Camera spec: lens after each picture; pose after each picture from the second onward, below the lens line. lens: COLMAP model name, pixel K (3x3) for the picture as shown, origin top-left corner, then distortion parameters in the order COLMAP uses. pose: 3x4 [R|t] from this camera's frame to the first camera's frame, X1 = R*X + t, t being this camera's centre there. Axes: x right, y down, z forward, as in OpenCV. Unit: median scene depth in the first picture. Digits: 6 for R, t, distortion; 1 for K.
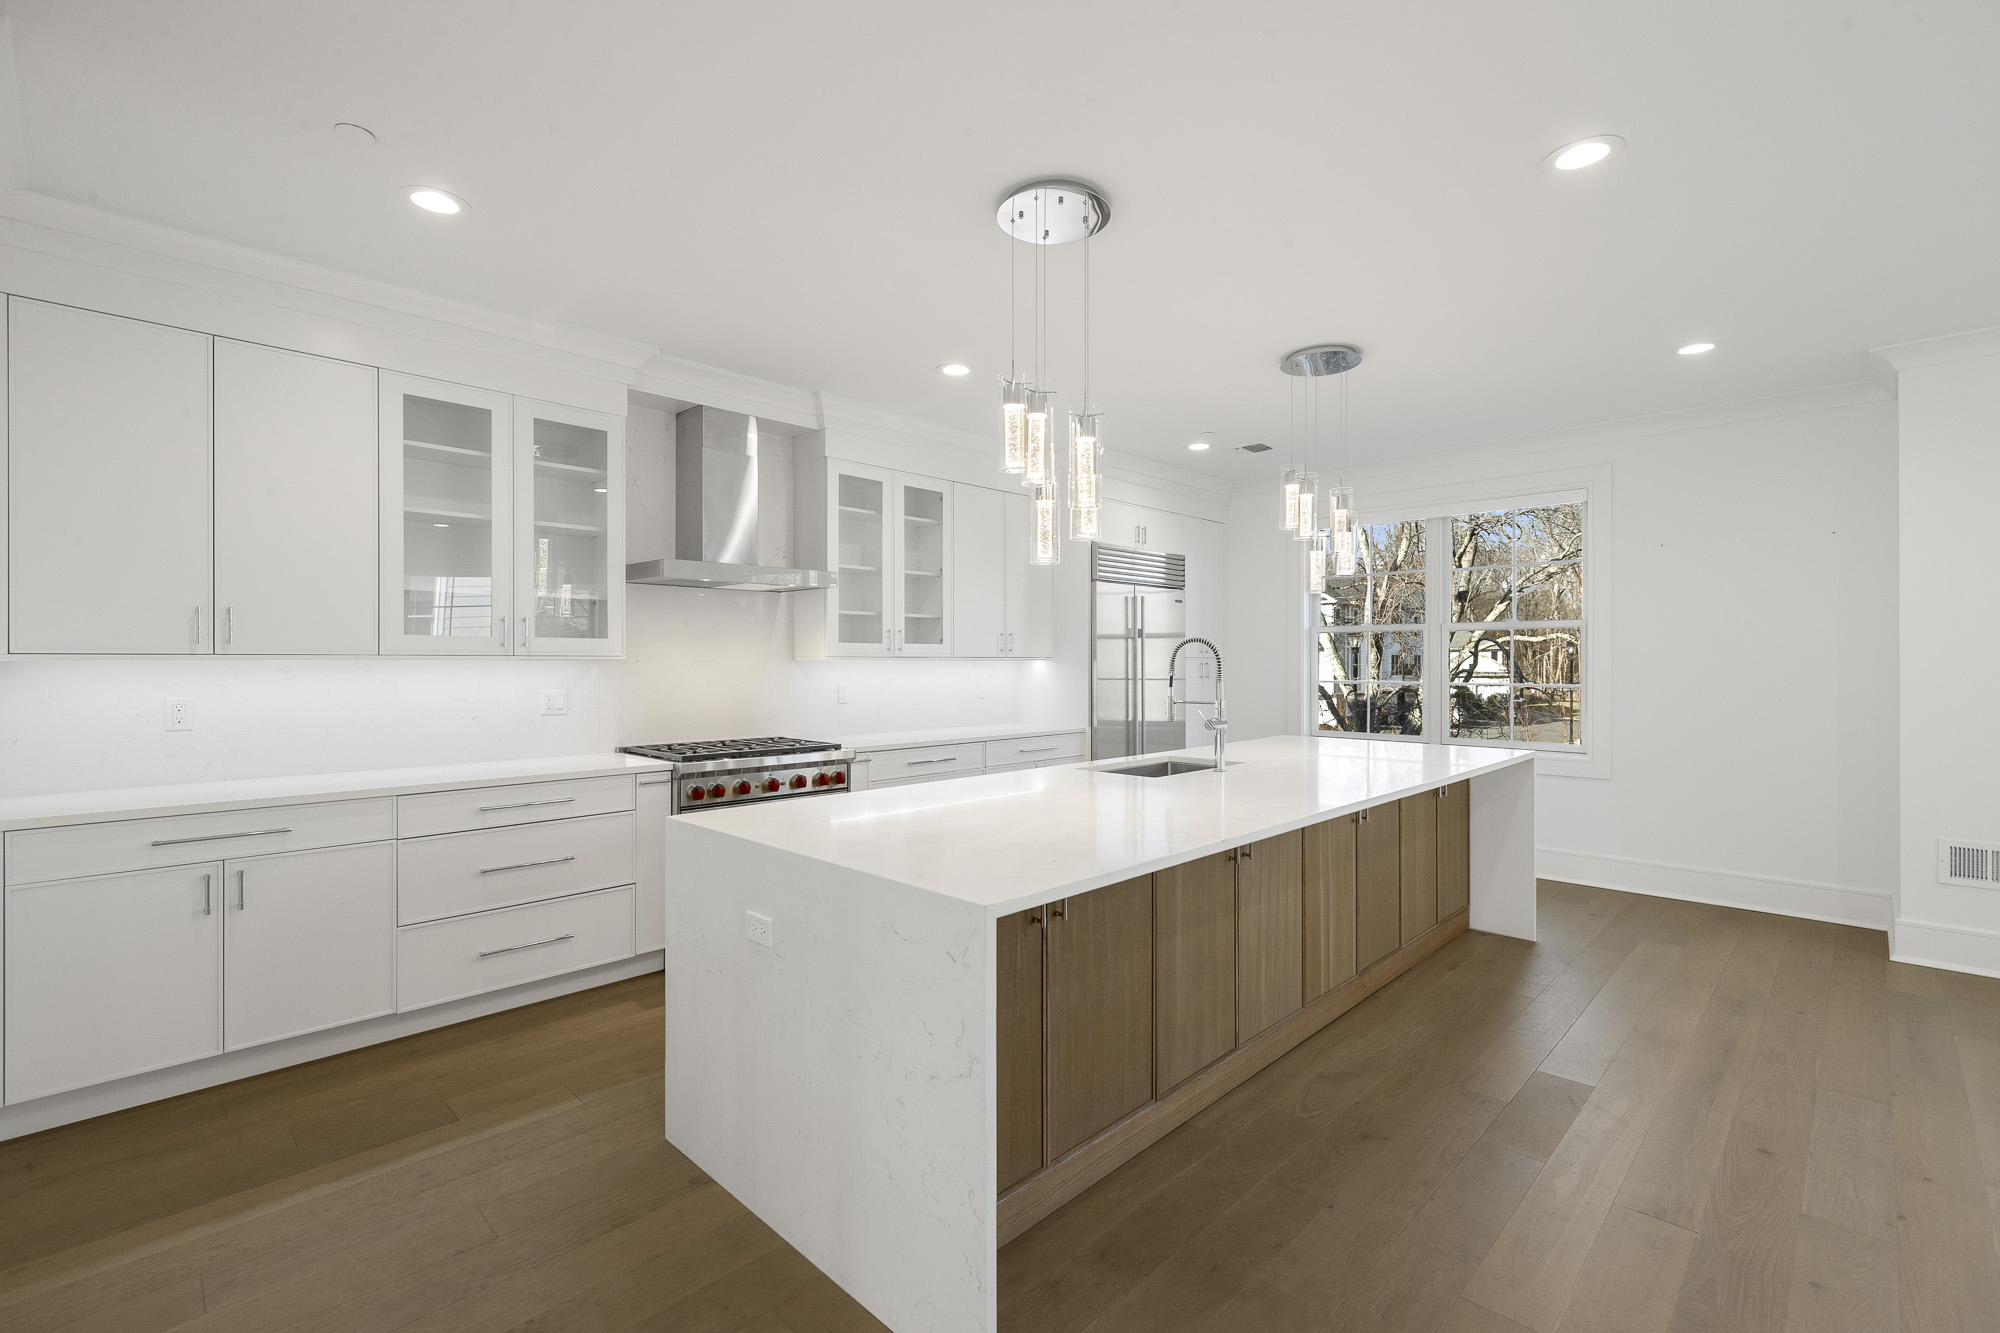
lens RADIAL K [[873.3, 0, 996.8], [0, 873.3, 664.4], [0, 0, 1]] dist [0.004970, 0.000421]
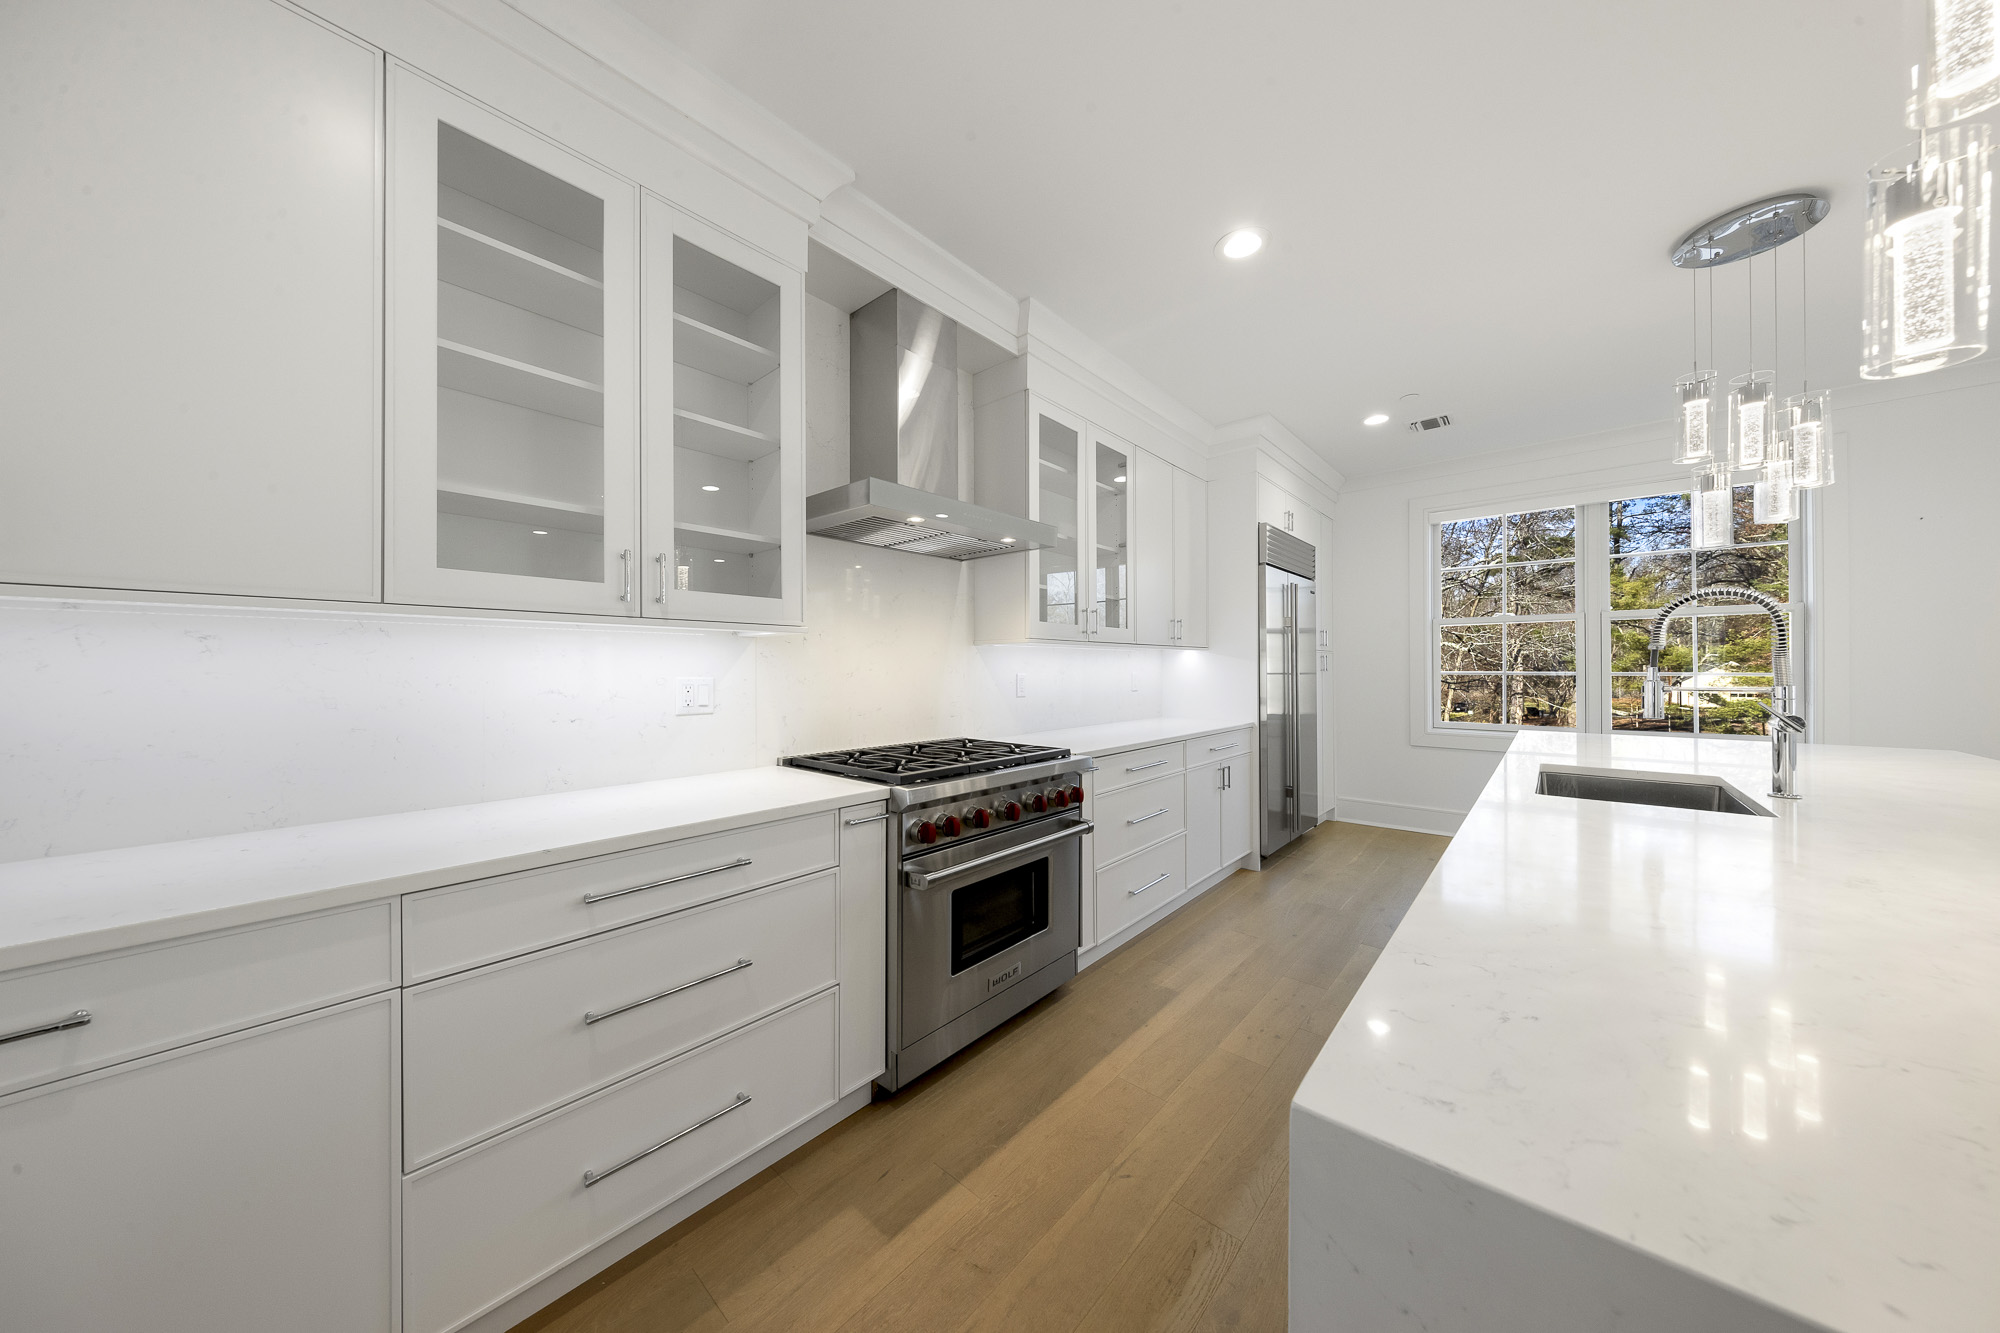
lens RADIAL K [[629.1, 0, 994.7], [0, 629.1, 667.1], [0, 0, 1]] dist [0.001313, -0.001241]
pose [[0.999002, -0.002630, 0.044582, -0.287965], [0.002923, 0.999975, -0.006497, 0.024231], [-0.044564, 0.006621, 0.998985, 0.487688]]
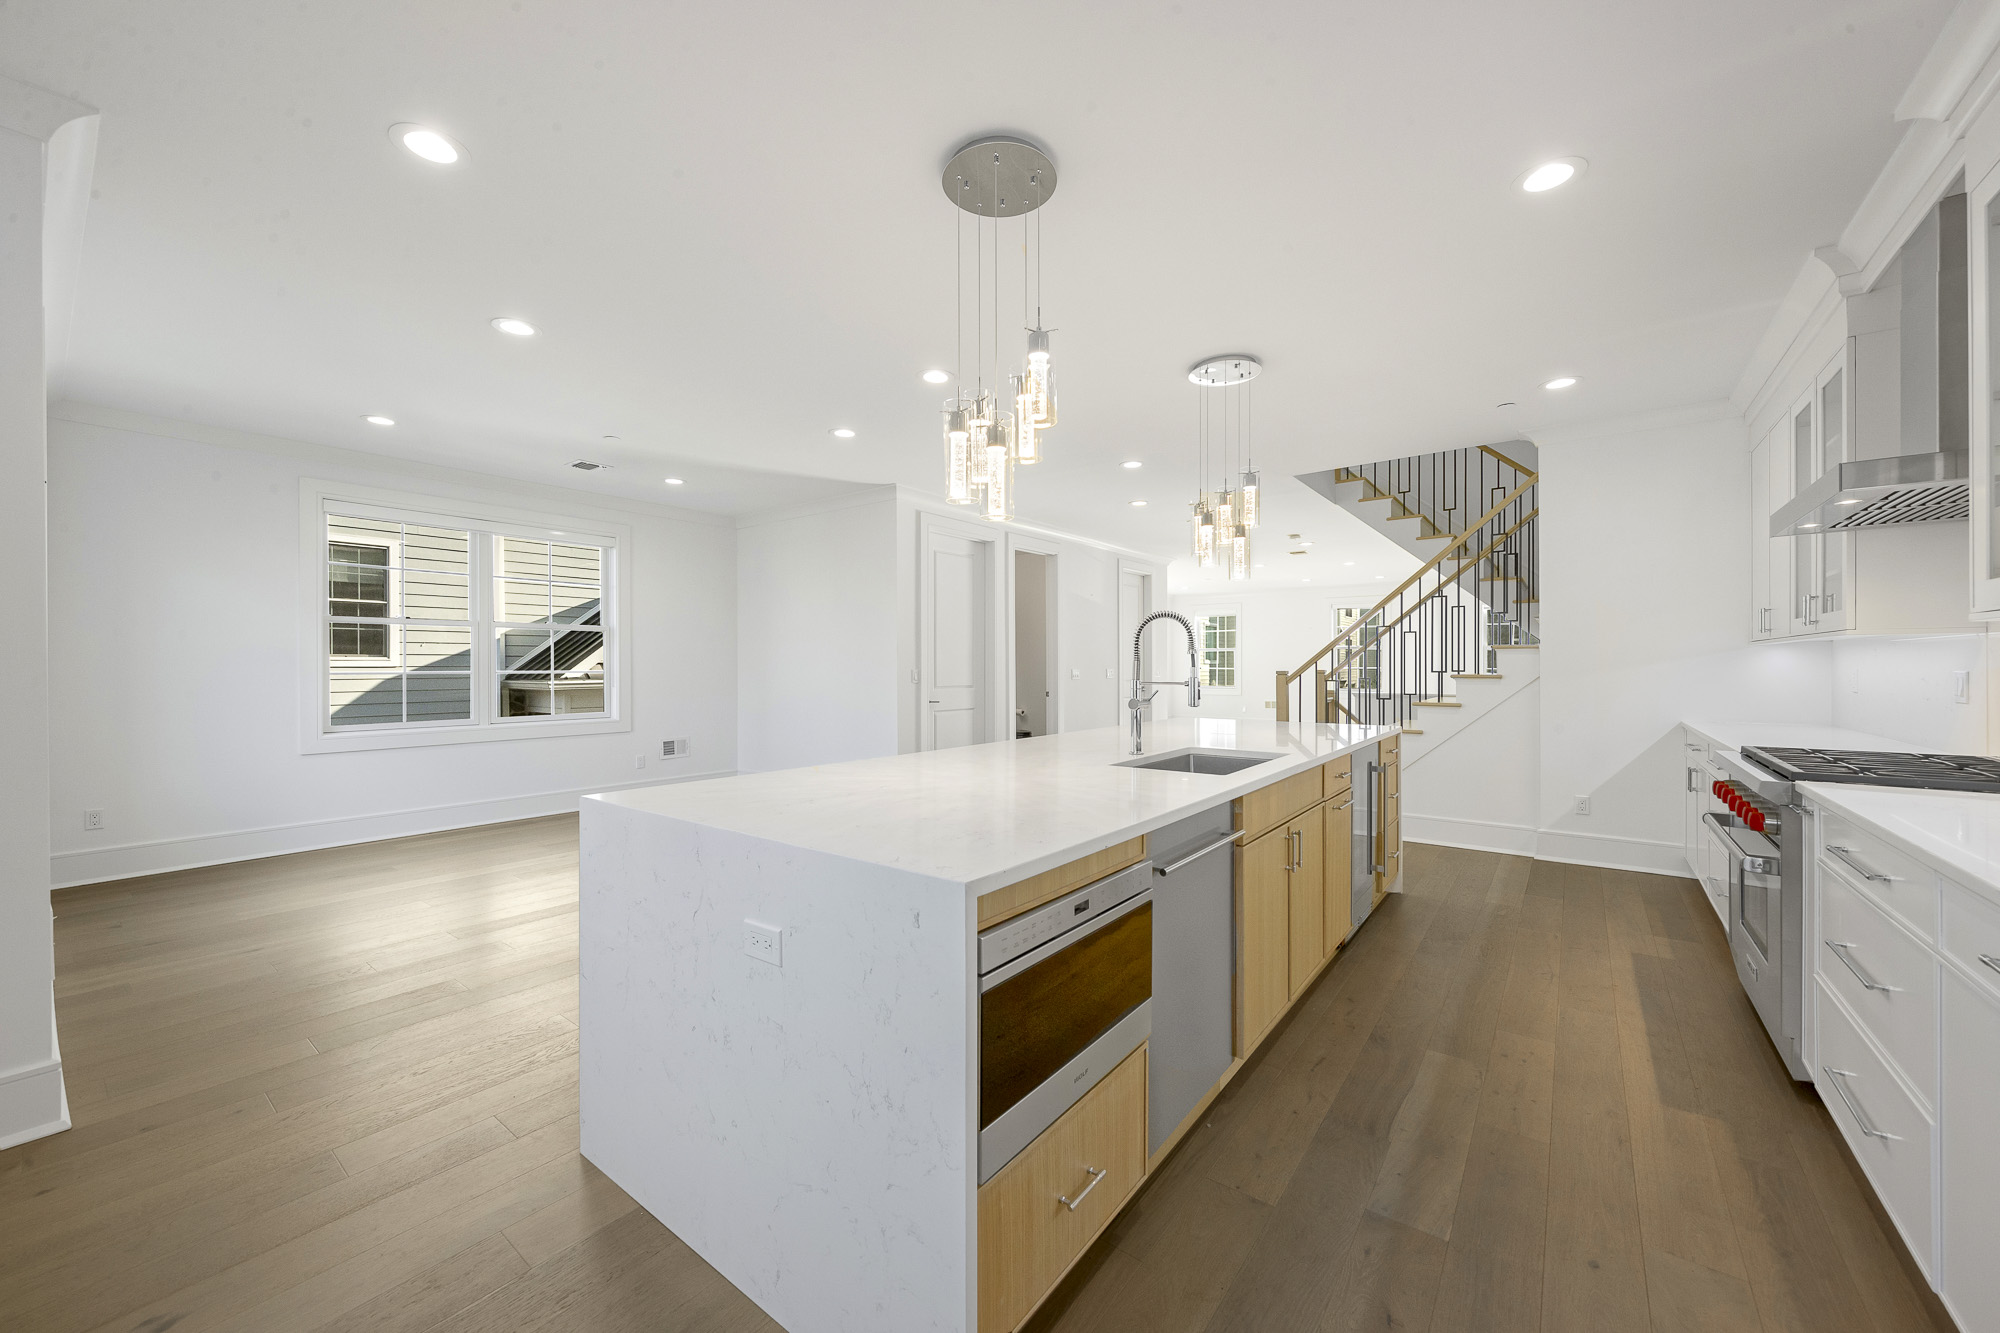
lens RADIAL K [[746.7, 0, 994.1], [0, 746.7, 667.8], [0, 0, 1]] dist [-0.003567, -0.000424]
pose [[-0.993118, 0.005473, -0.116987, 0.426148], [0.004879, 0.999974, 0.005363, 0.020821], [0.117014, 0.004755, -0.993119, 1.524058]]
